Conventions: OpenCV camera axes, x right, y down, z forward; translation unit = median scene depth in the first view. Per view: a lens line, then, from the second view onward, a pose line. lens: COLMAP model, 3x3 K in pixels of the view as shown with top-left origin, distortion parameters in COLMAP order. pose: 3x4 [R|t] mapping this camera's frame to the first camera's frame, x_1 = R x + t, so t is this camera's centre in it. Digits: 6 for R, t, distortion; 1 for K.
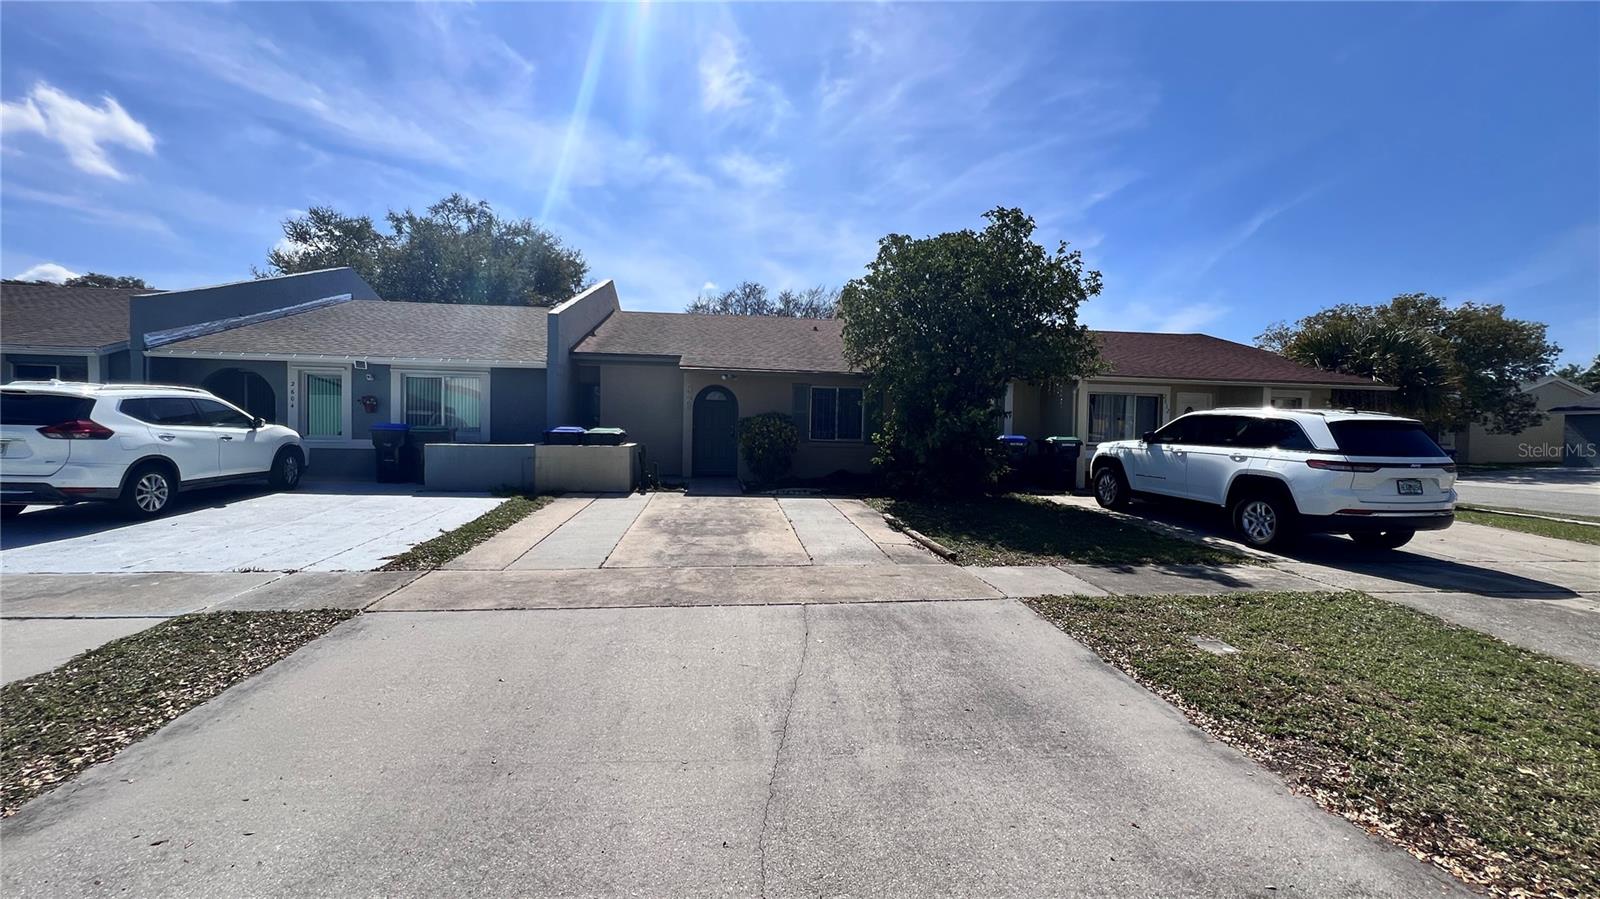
lens RADIAL K [[639.9, 0, 797.3], [0, 639.9, 447.3], [0, 0, 1]] dist [-0.000702, 0.000005]
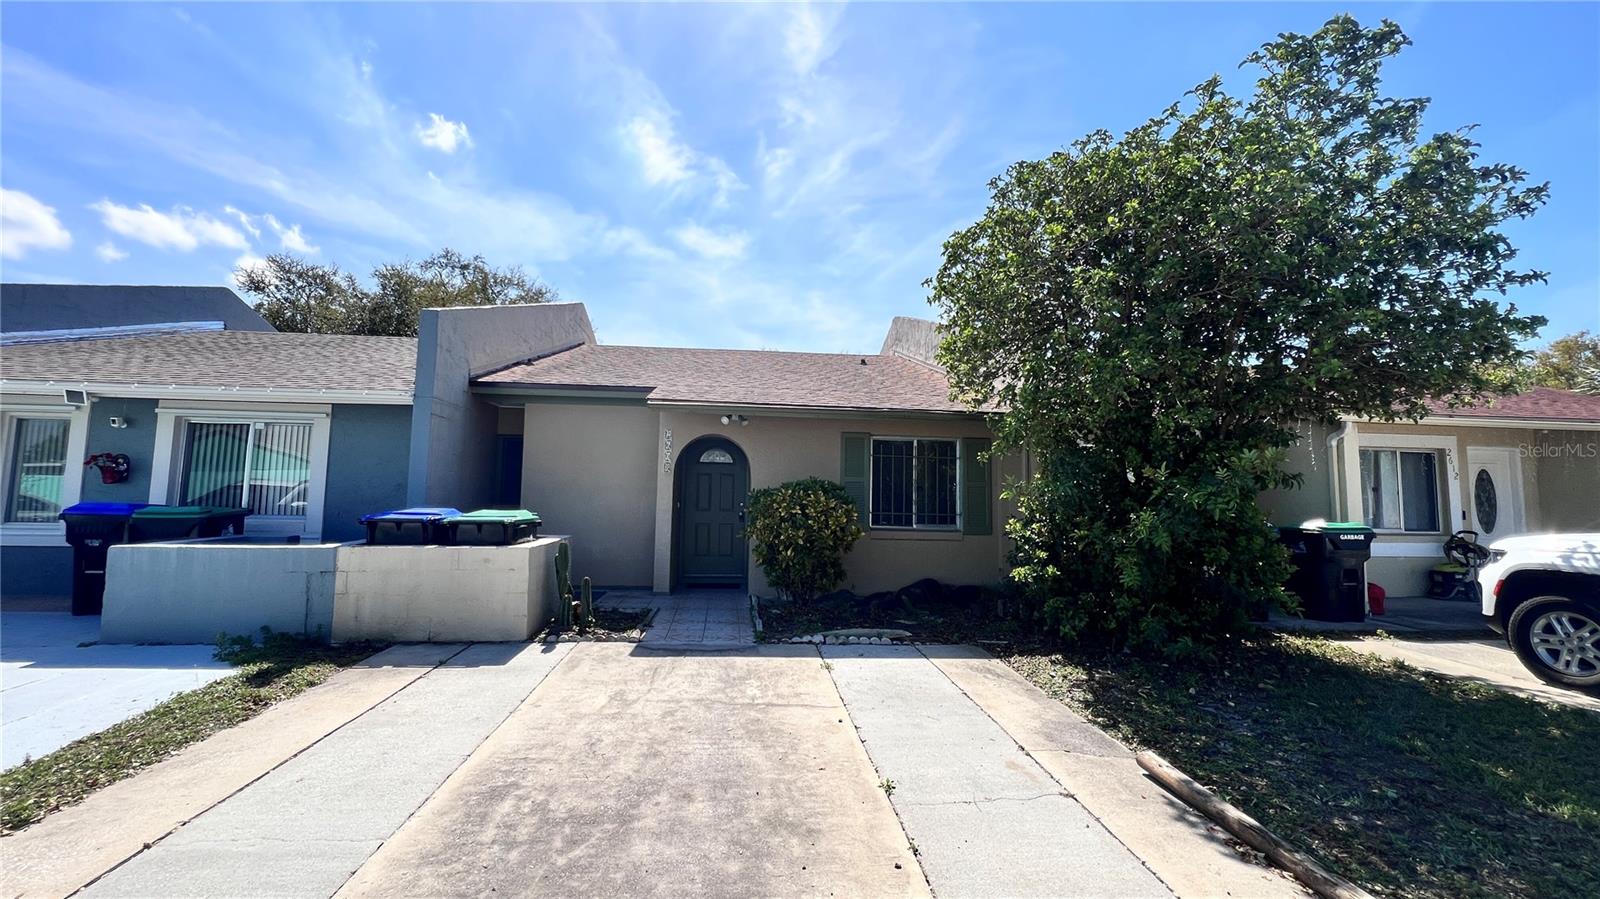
lens RADIAL K [[635.0, 0, 783.6], [0, 635.0, 379.1], [0, 0, 1]] dist [0.001650, 0.000168]
pose [[0.999169, -0.011177, -0.039197, -0.044122], [0.002279, 0.975486, -0.220048, -0.021781], [0.040696, 0.219776, 0.974701, 0.515768]]
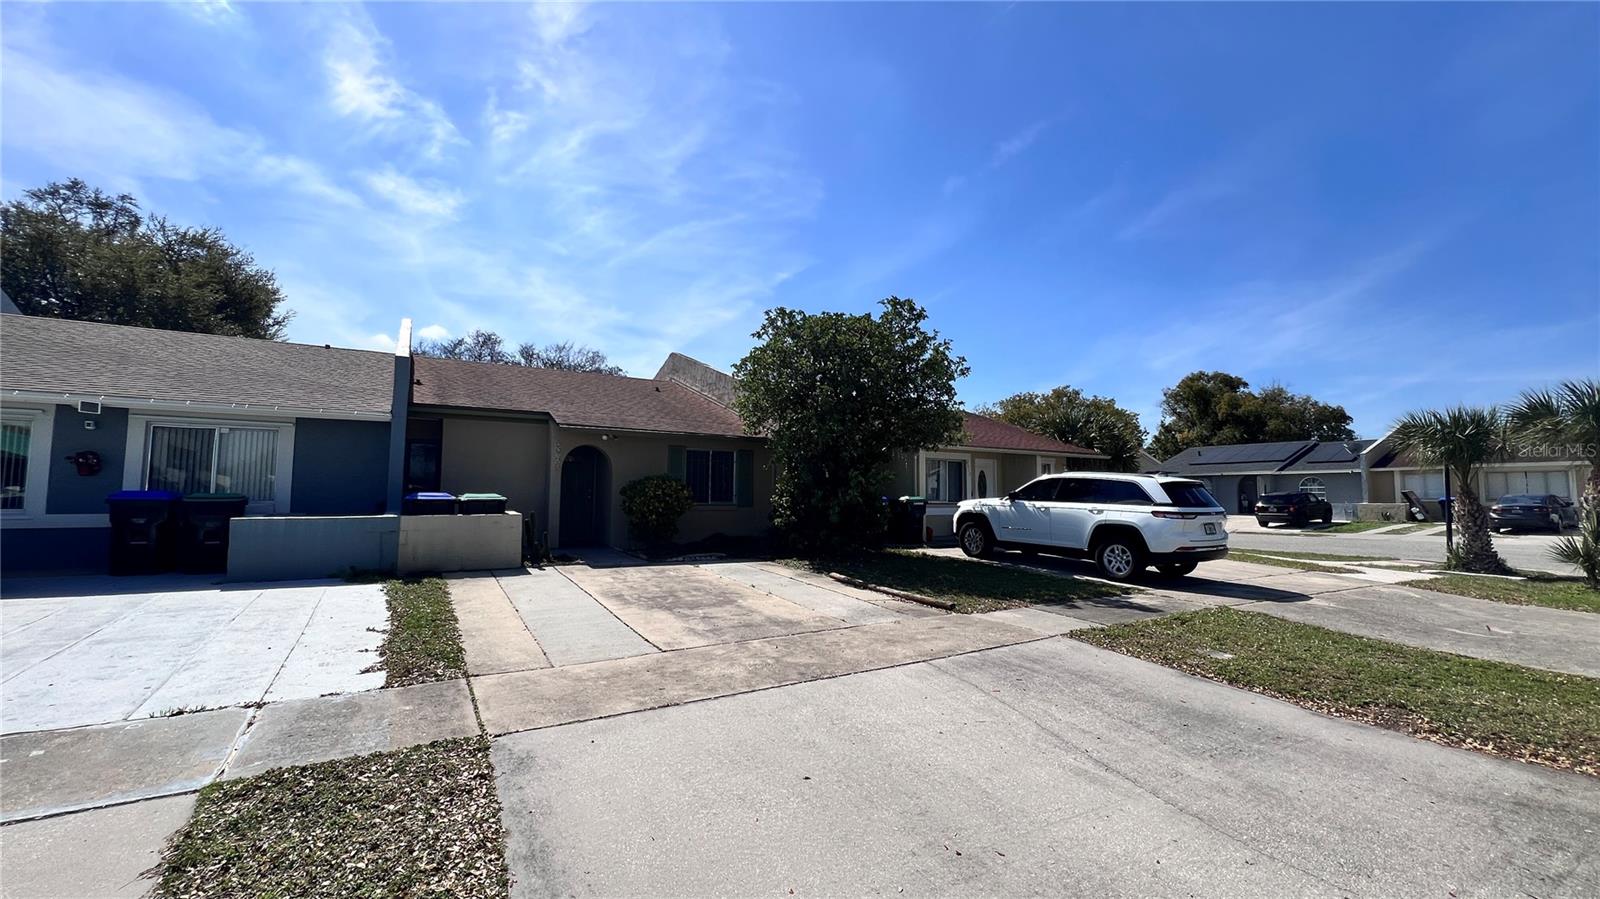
lens RADIAL K [[639.9, 0, 797.3], [0, 639.9, 447.3], [0, 0, 1]] dist [-0.000702, 0.000005]
pose [[0.911791, 0.017799, 0.410268, -0.292698], [0.021563, 0.995607, -0.091114, -0.005206], [-0.410088, 0.091924, 0.907402, 0.052050]]
